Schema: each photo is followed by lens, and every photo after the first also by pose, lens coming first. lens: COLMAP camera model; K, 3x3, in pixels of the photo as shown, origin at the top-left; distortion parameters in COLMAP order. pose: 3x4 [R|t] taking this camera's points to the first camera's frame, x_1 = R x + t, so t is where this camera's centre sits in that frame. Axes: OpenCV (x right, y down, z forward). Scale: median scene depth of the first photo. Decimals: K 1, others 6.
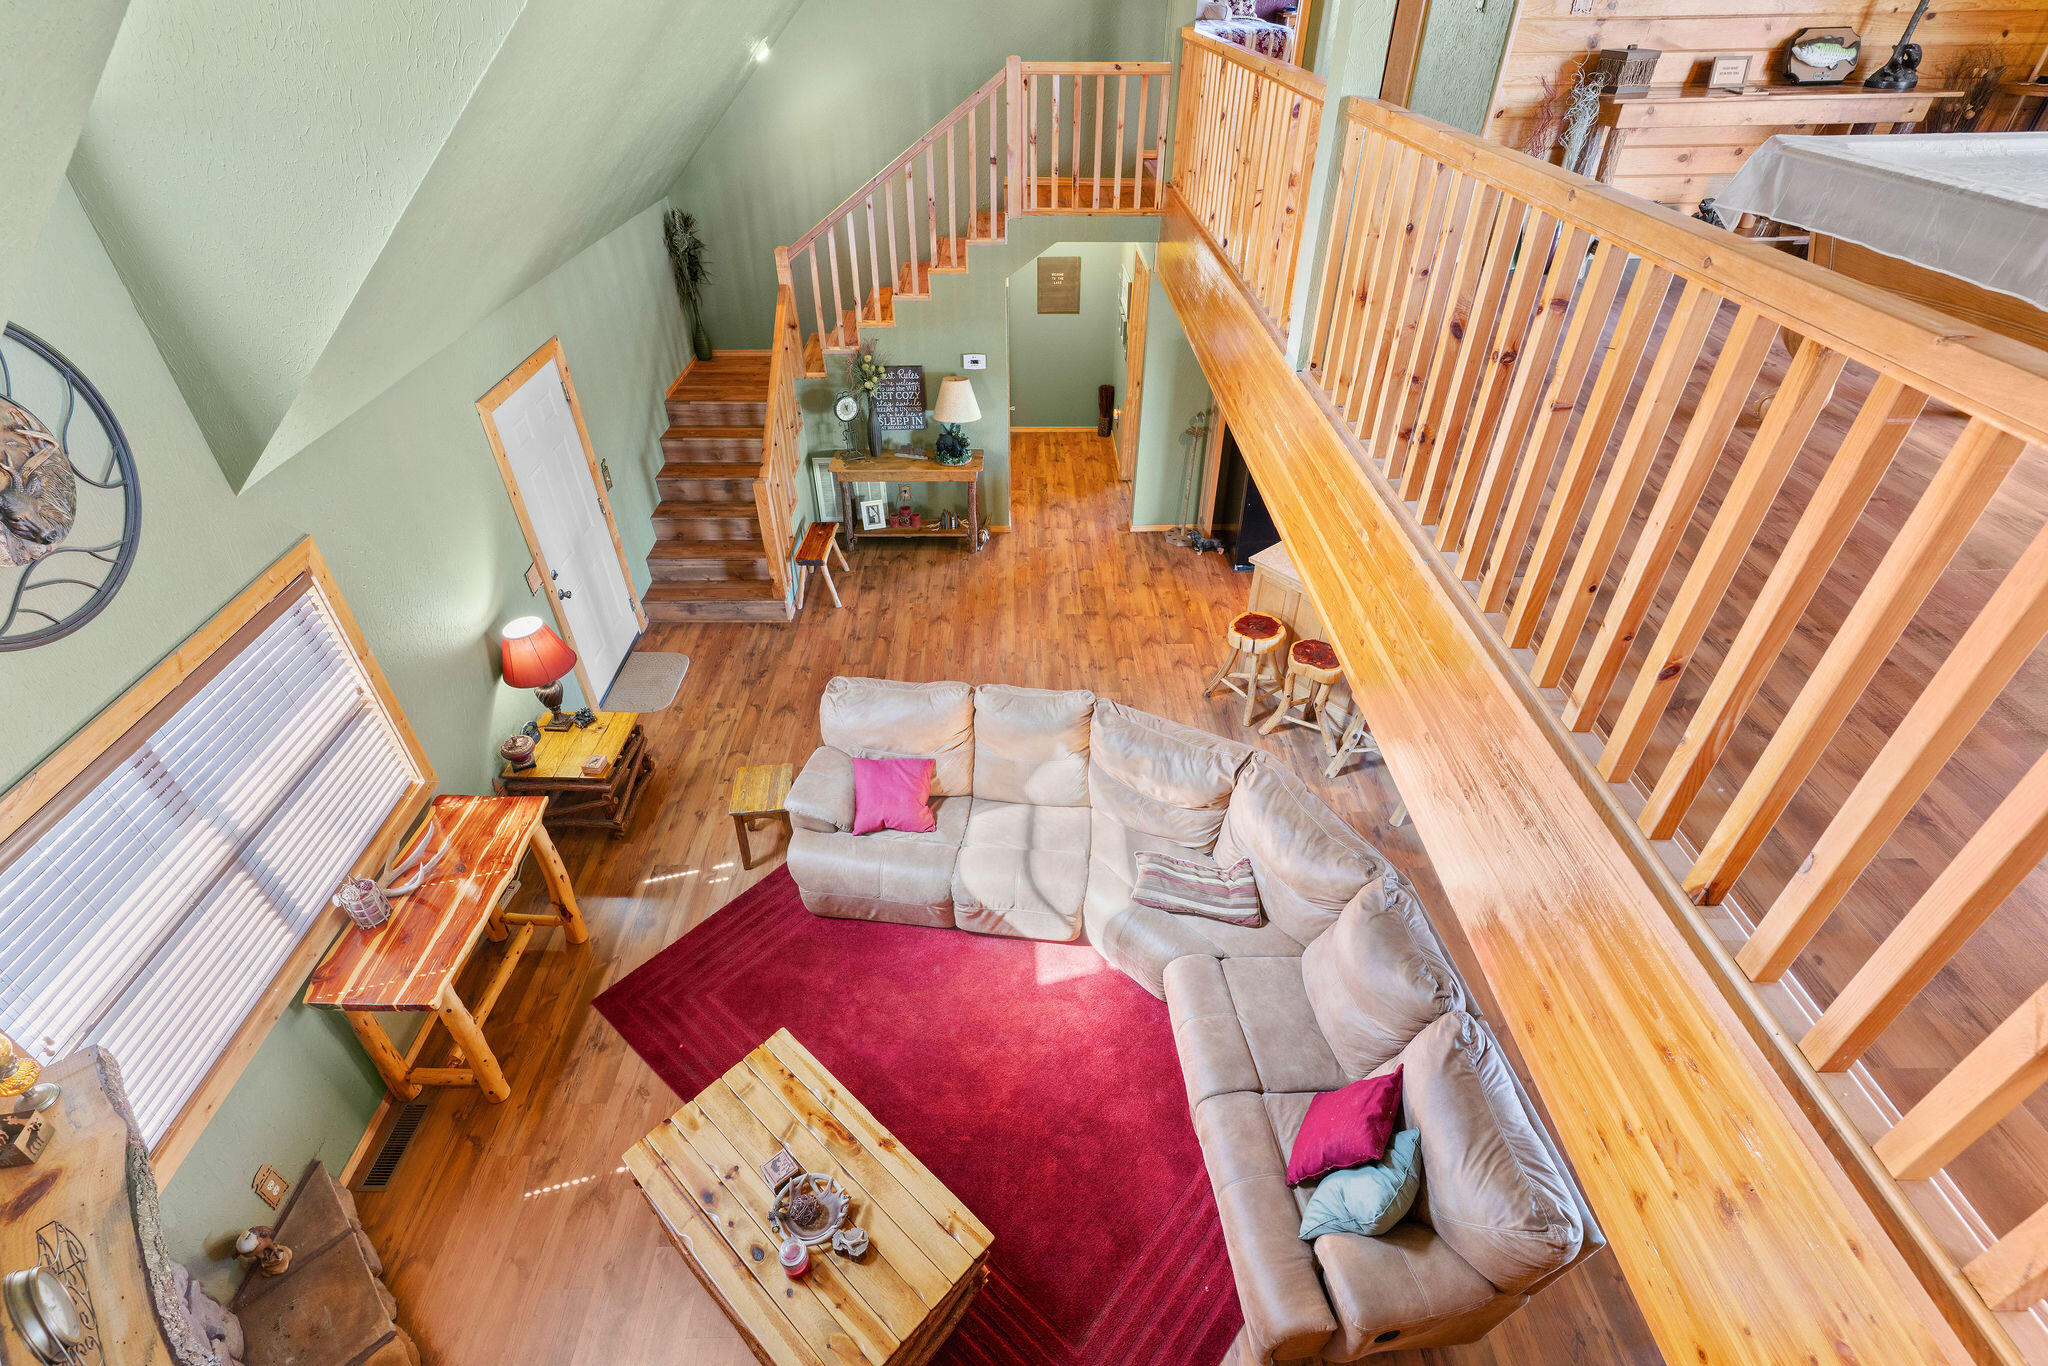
lens RADIAL K [[974.5, 0, 1022.5], [0, 974.5, 690.1], [0, 0, 1]] dist [0.003240, 0.000154]
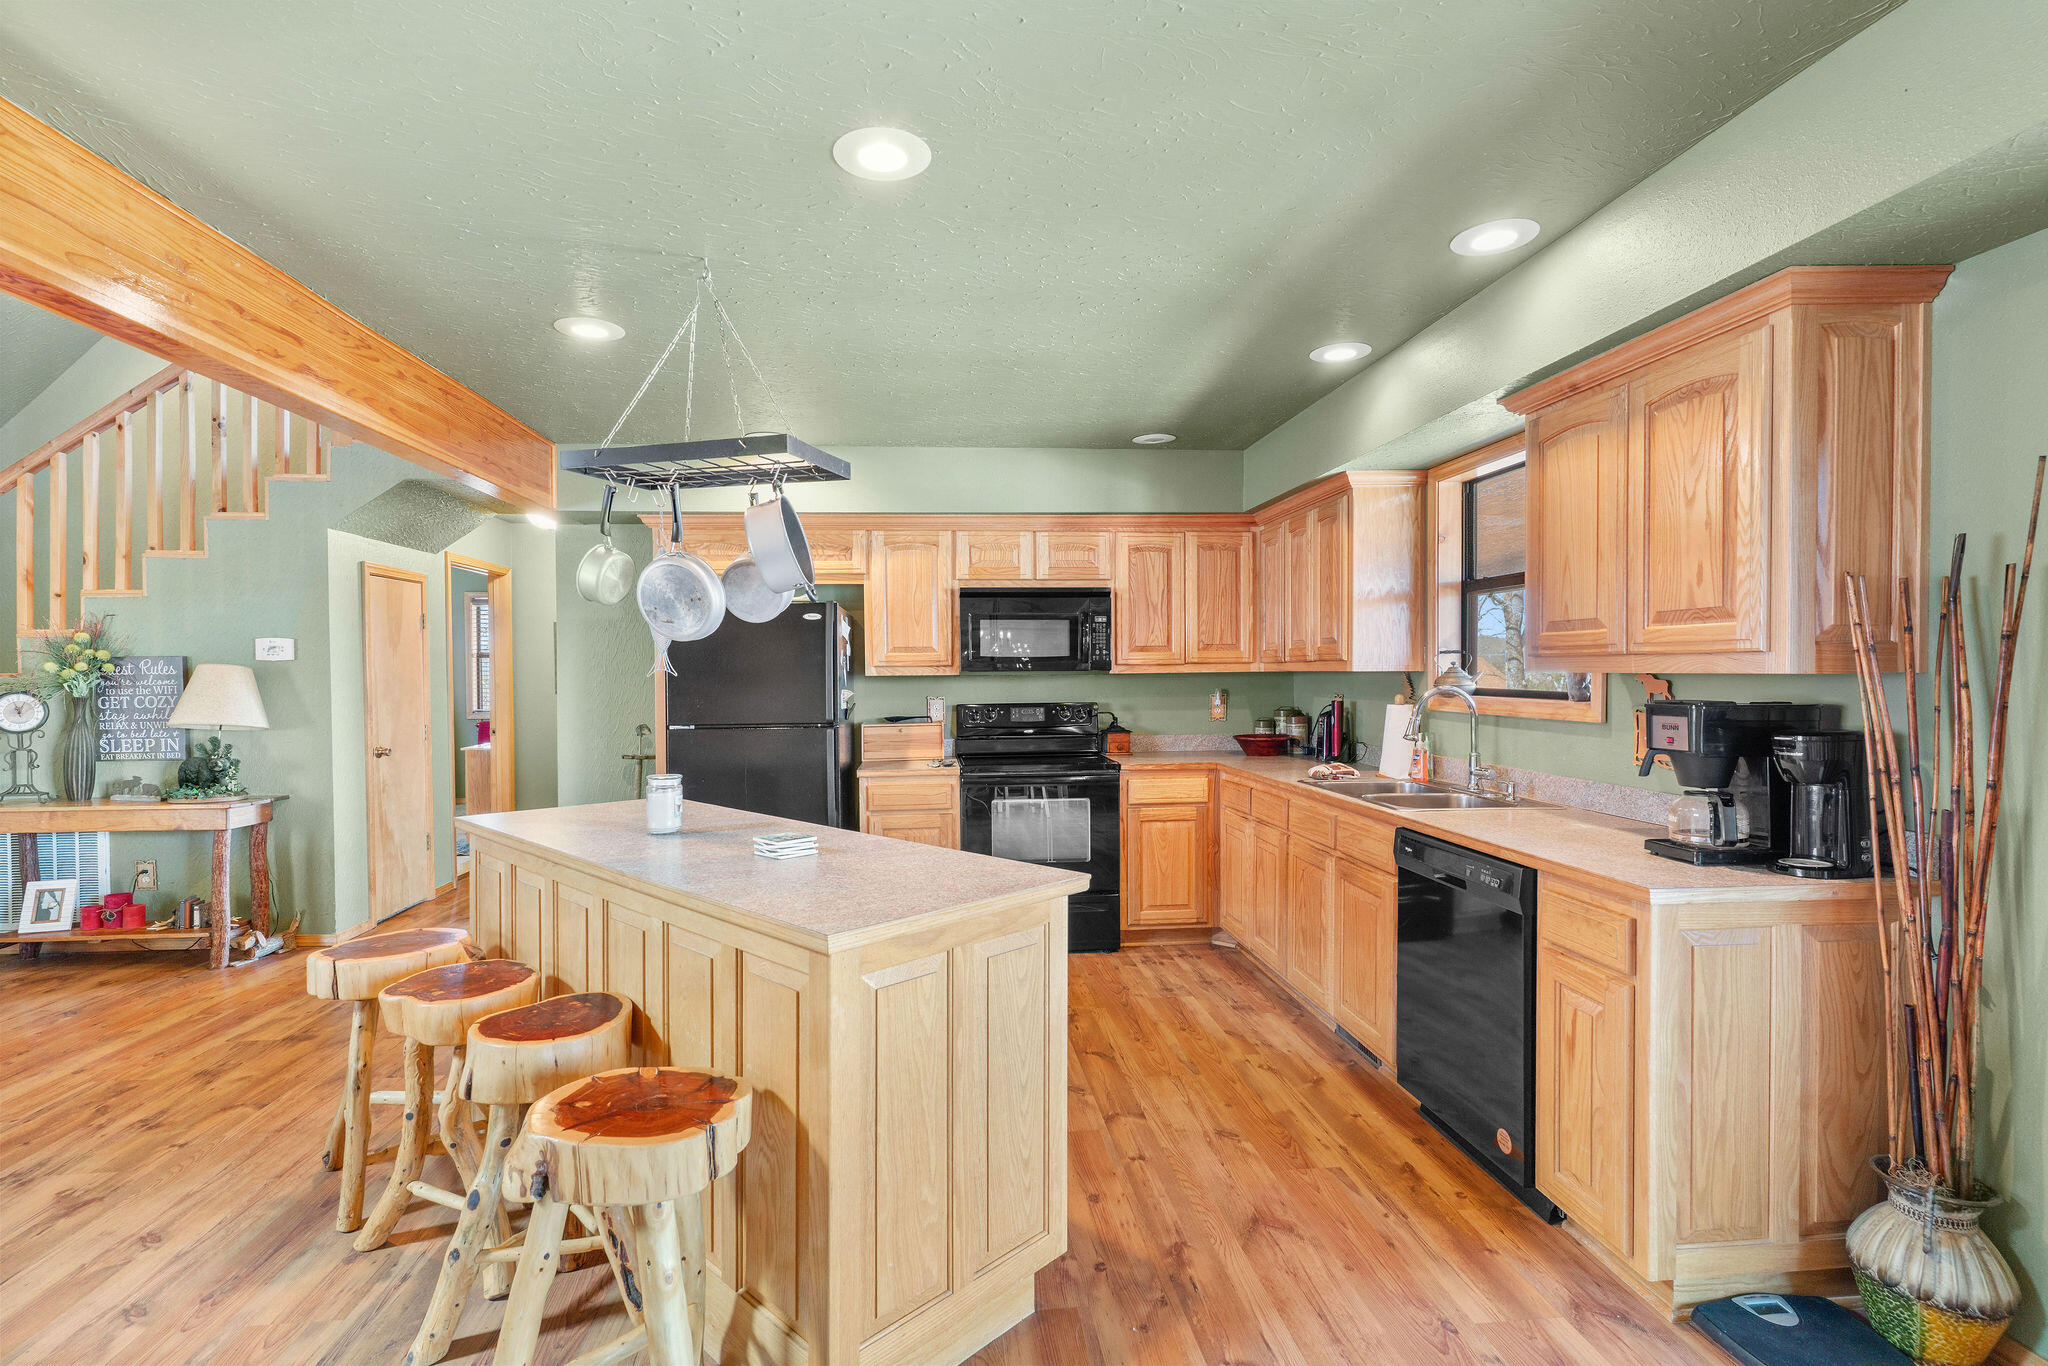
lens RADIAL K [[974.5, 0, 1019.6], [0, 974.5, 678.9], [0, 0, 1]] dist [0.003240, 0.000154]
pose [[0.995682, 0.001439, 0.092816, 0.420637], [0.054370, 0.801375, -0.595686, 0.097012], [-0.075238, 0.598160, 0.797837, 0.513042]]
